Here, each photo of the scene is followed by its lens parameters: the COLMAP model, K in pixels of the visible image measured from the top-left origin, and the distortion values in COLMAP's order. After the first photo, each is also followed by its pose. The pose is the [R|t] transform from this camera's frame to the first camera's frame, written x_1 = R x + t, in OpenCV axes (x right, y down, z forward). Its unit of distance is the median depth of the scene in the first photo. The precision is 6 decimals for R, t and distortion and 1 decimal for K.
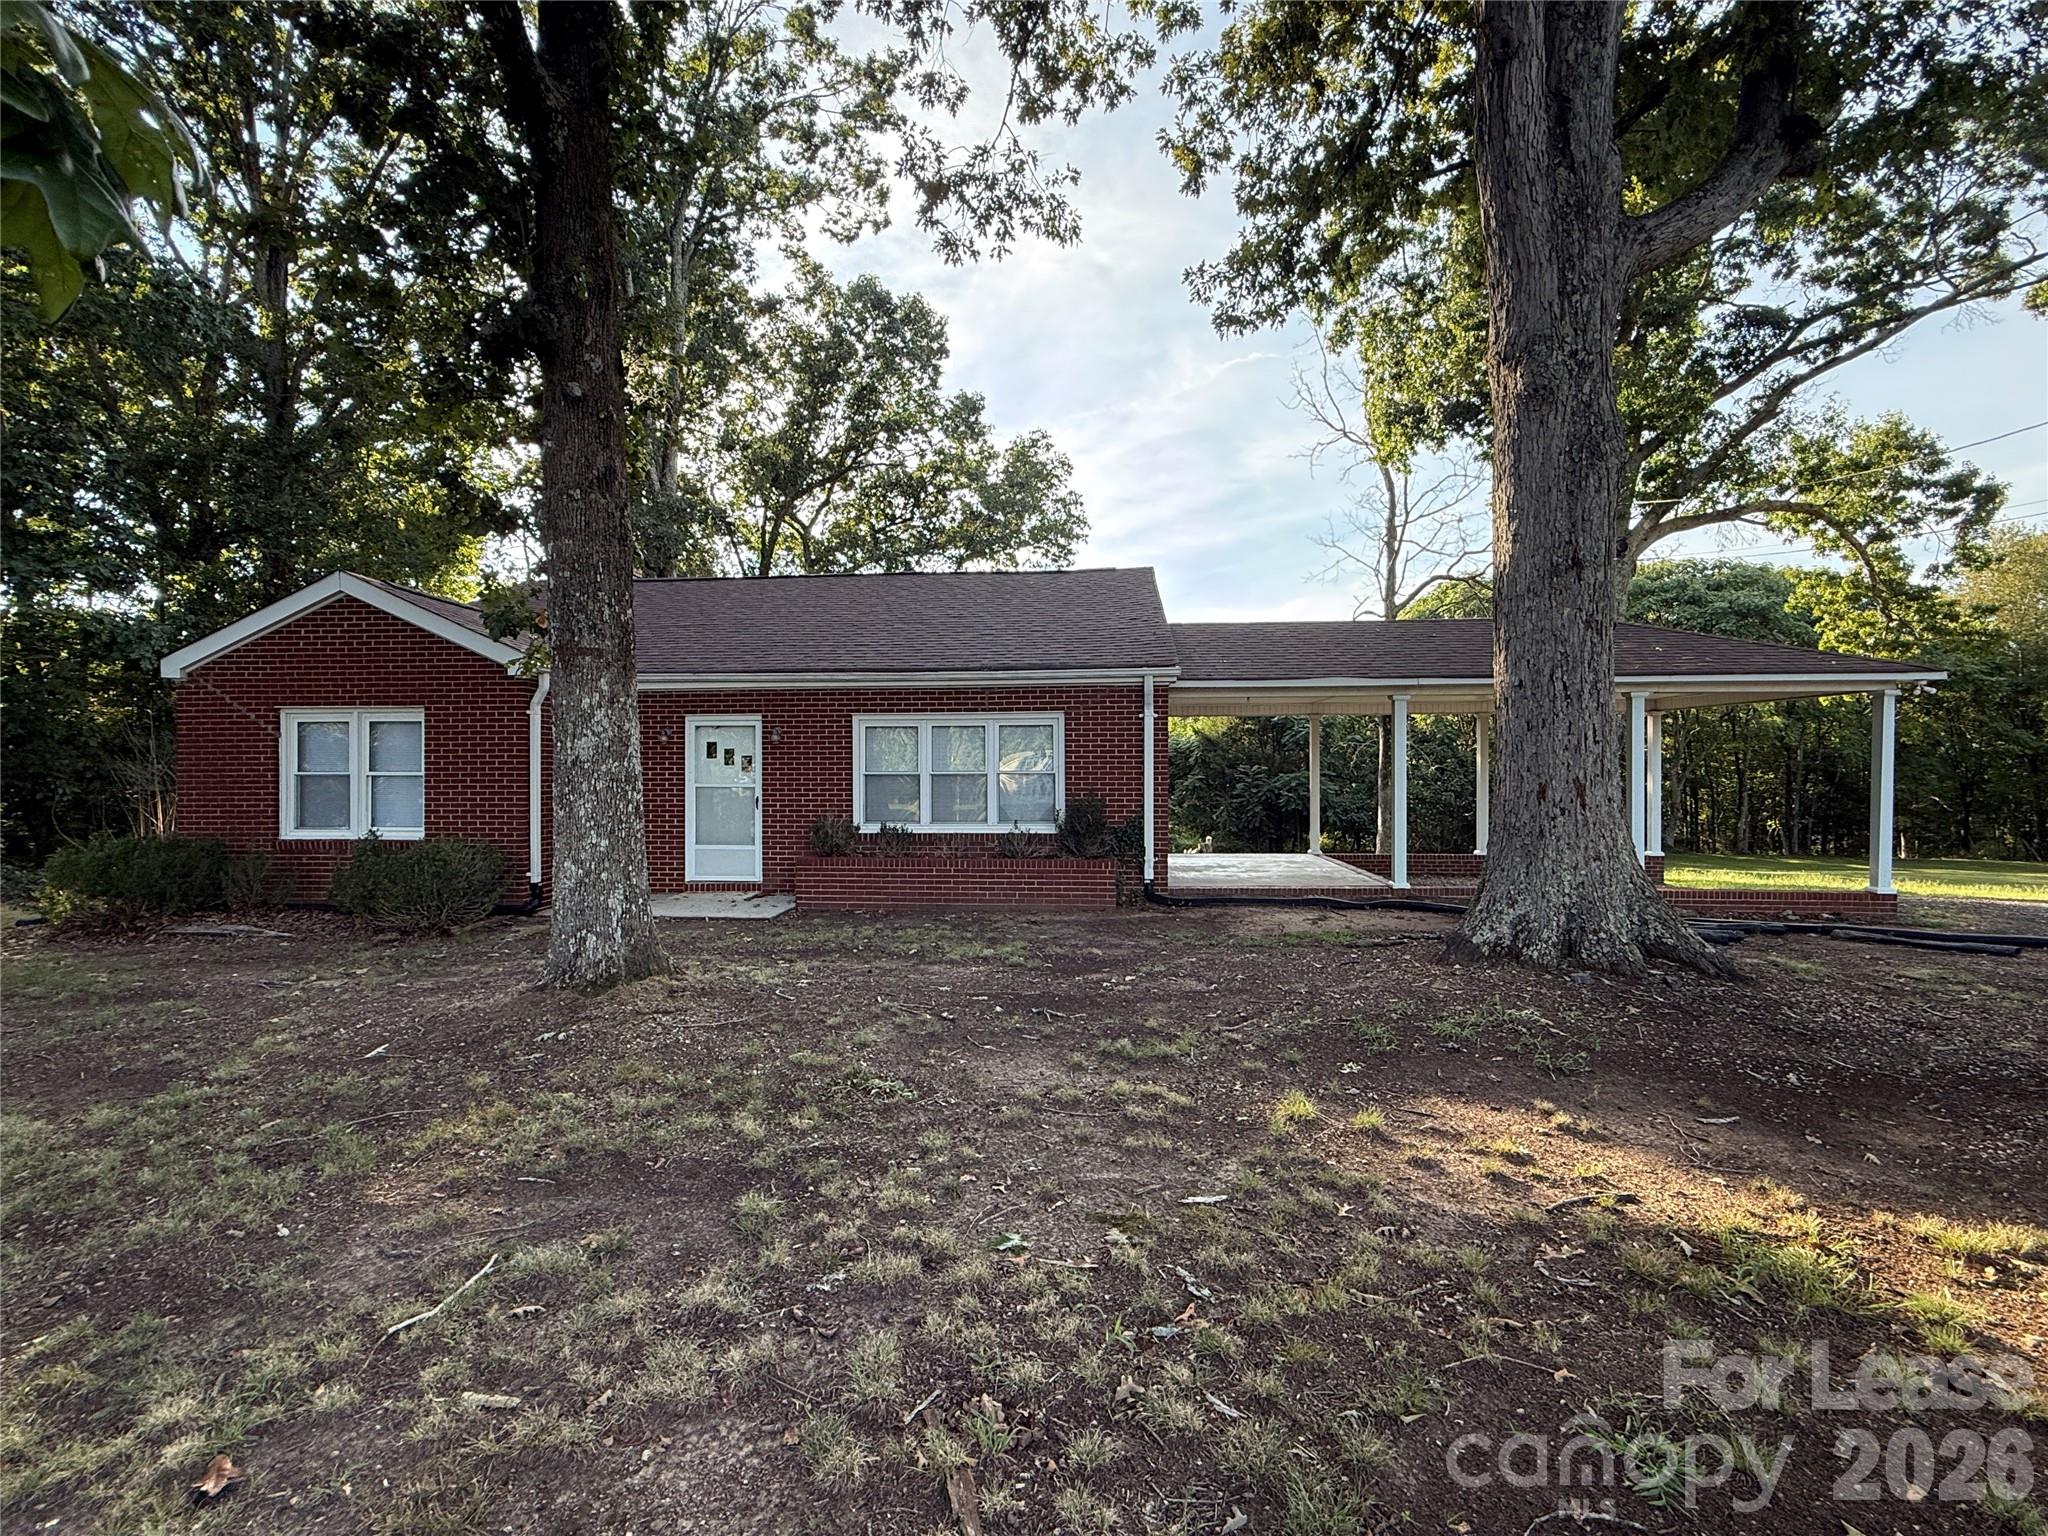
lens RADIAL K [[972.4, 0, 1024.0], [0, 972.4, 768.0], [0, 0, 1]] dist [-0.001866, -0.000642]
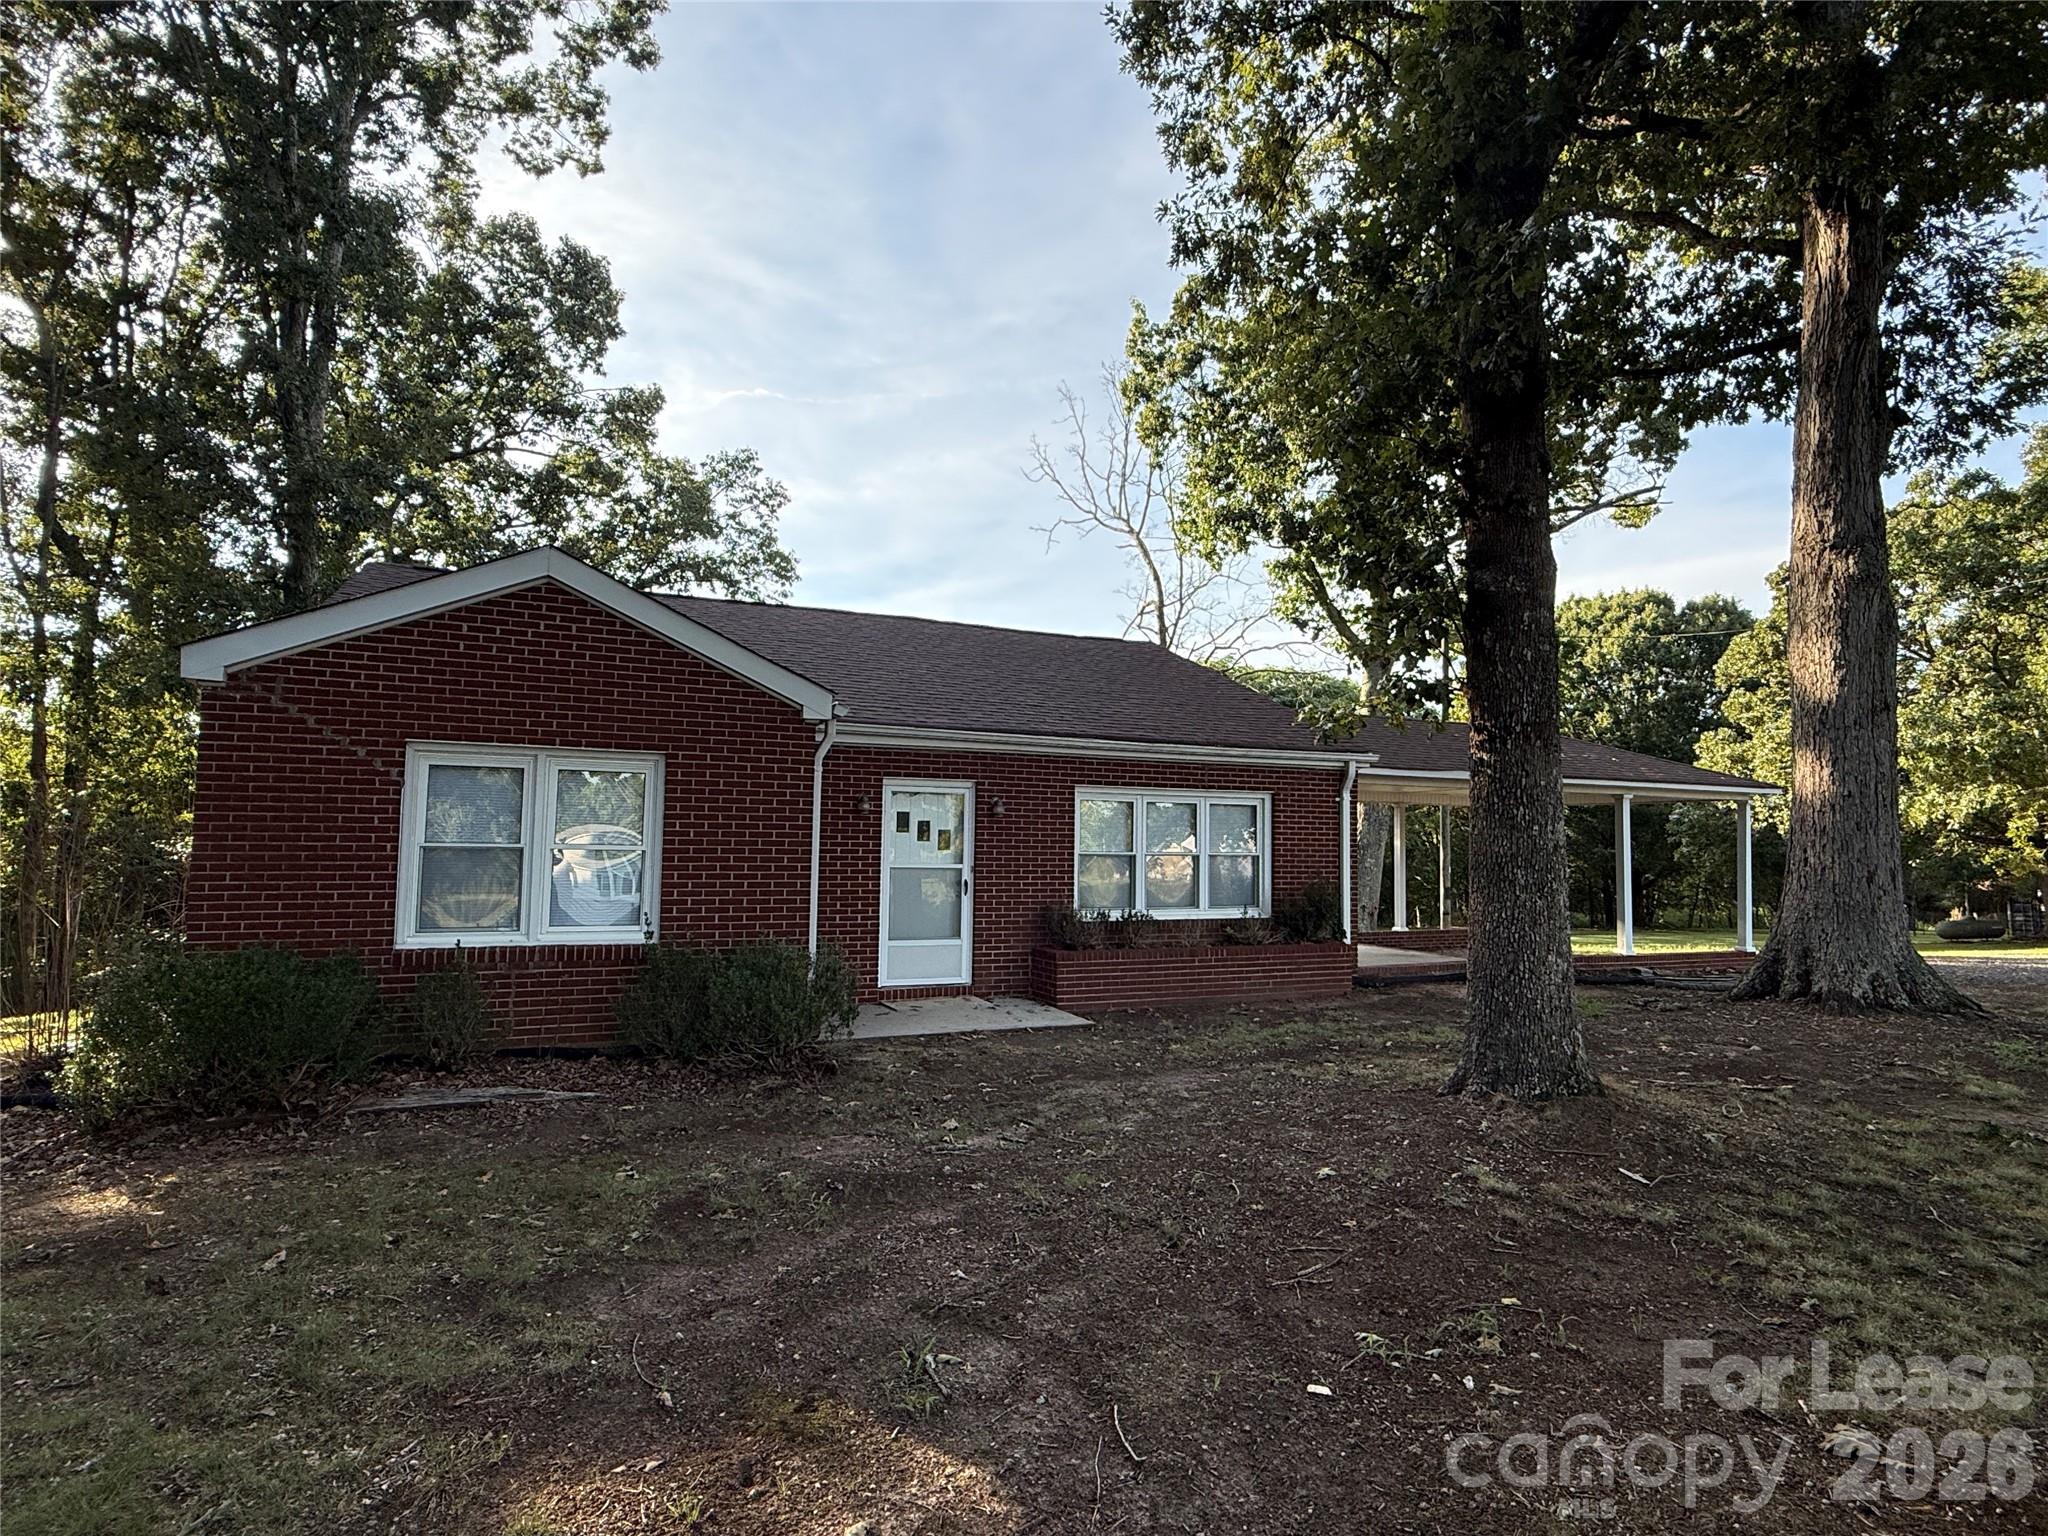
lens RADIAL K [[1083.2, 0, 1024.0], [0, 1083.2, 768.0], [0, 0, 1]] dist [0.001967, 0.000056]
pose [[0.868776, 0.048946, 0.492780, -0.690547], [-0.015723, 0.997328, -0.071342, -0.000523], [-0.494955, 0.054233, 0.867224, 0.169133]]
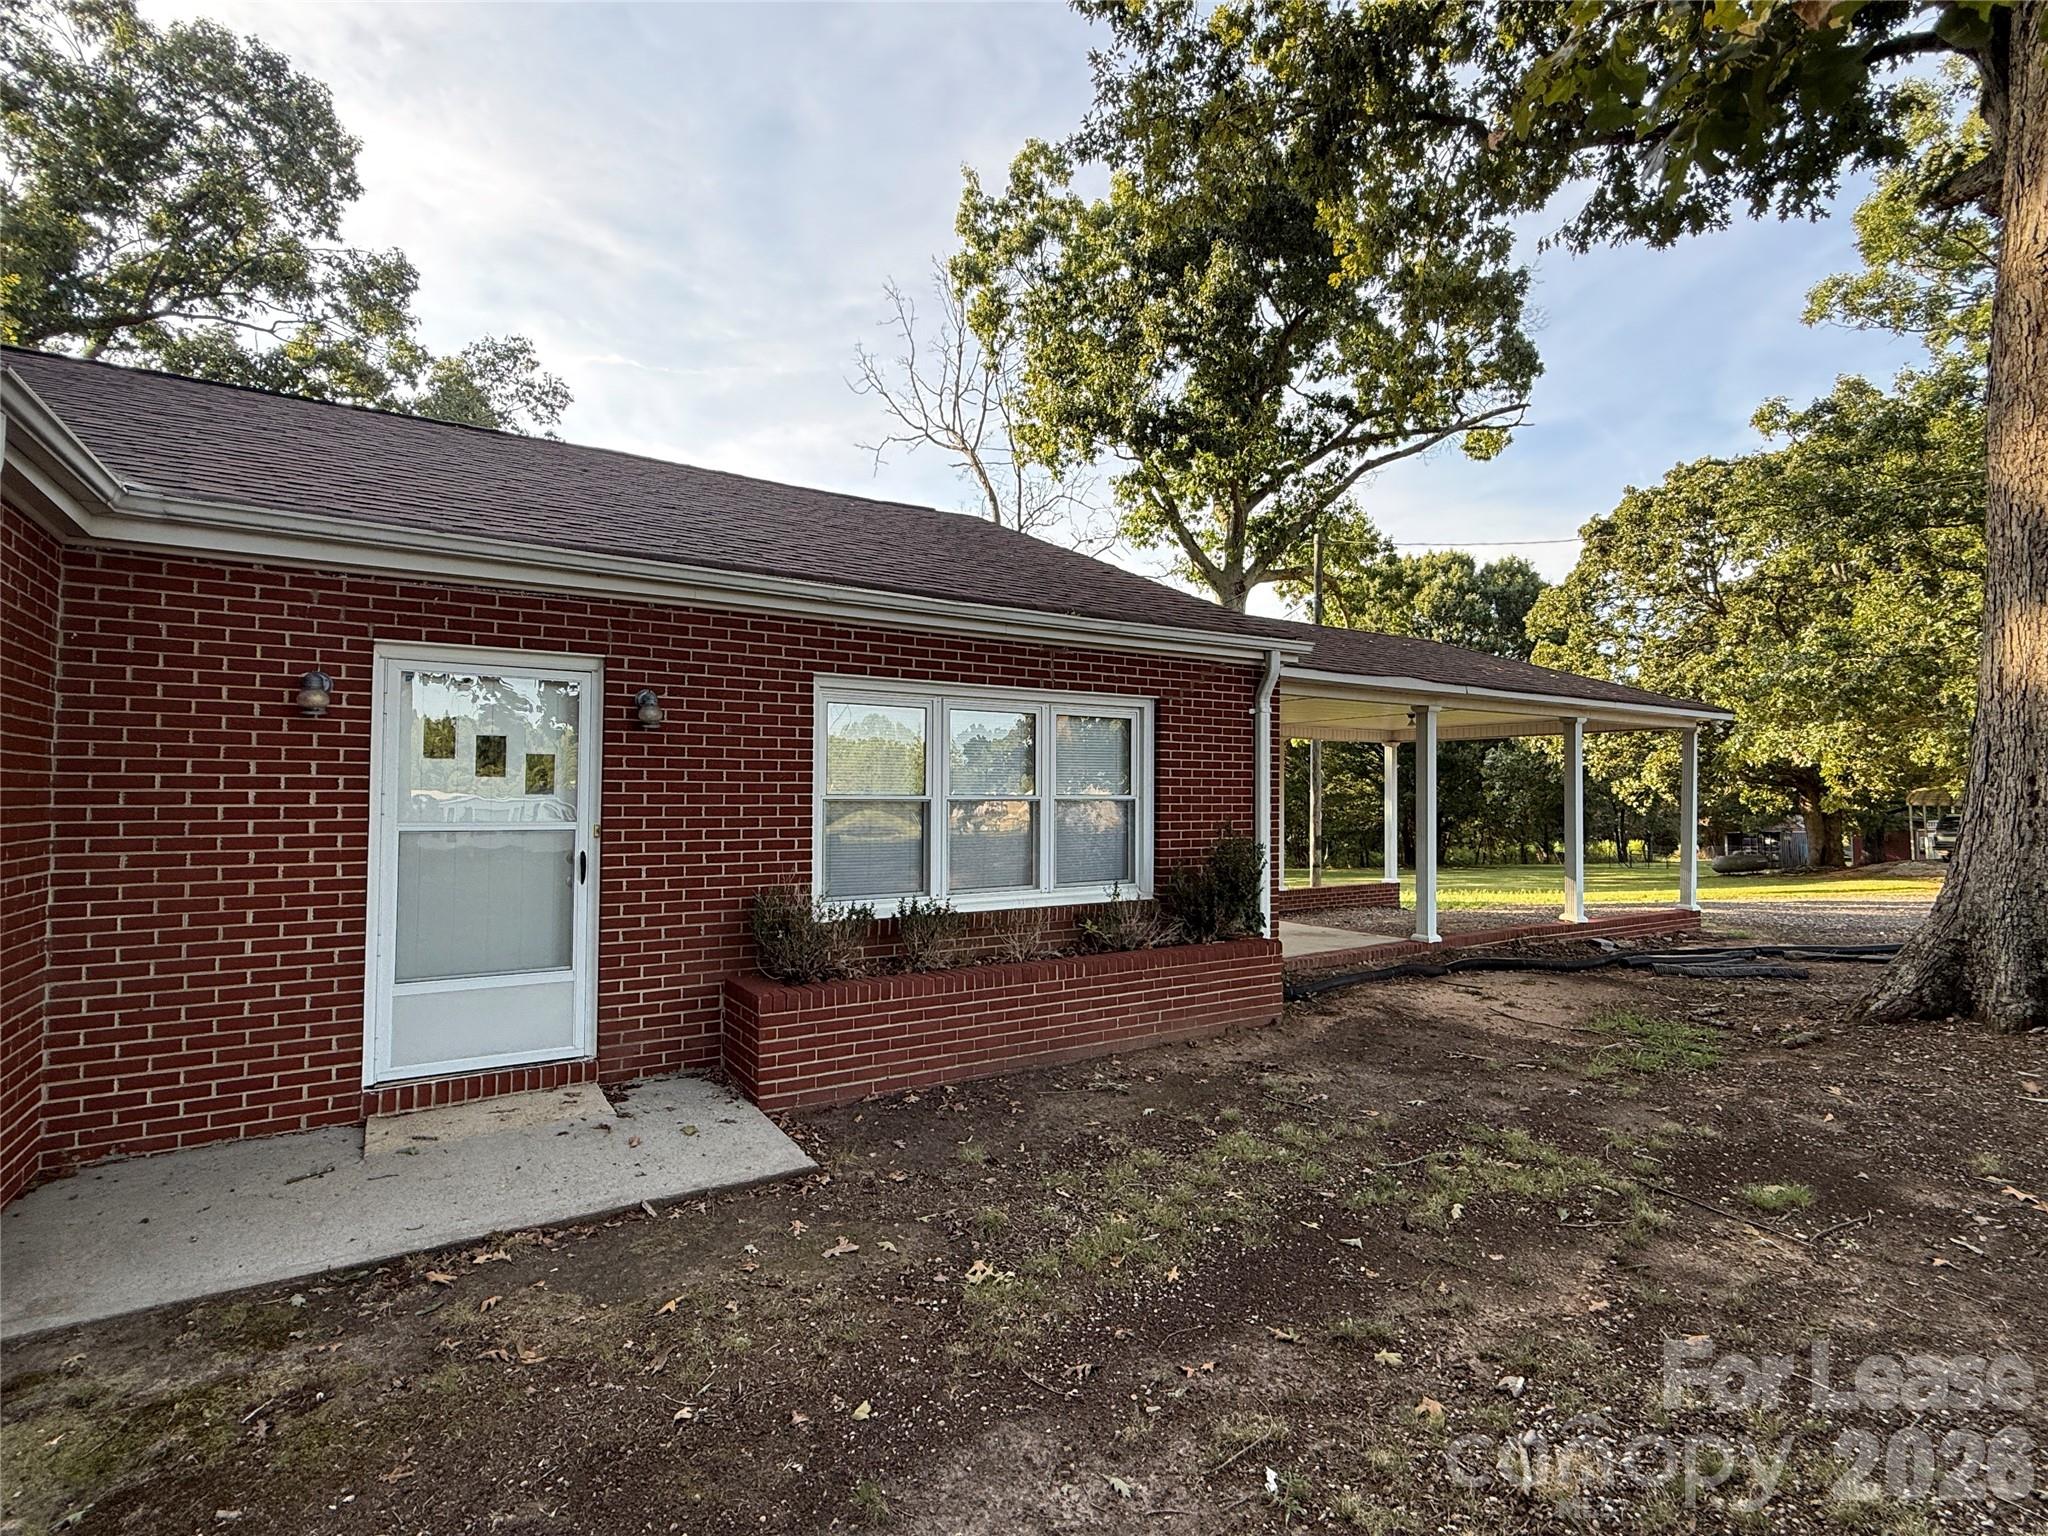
lens RADIAL K [[972.4, 0, 1024.0], [0, 972.4, 768.0], [0, 0, 1]] dist [-0.001866, -0.000642]
pose [[0.788484, 0.023038, 0.614624, -0.382228], [-0.004940, 0.999503, -0.031127, 0.005174], [-0.615036, 0.021507, 0.788206, 0.552749]]
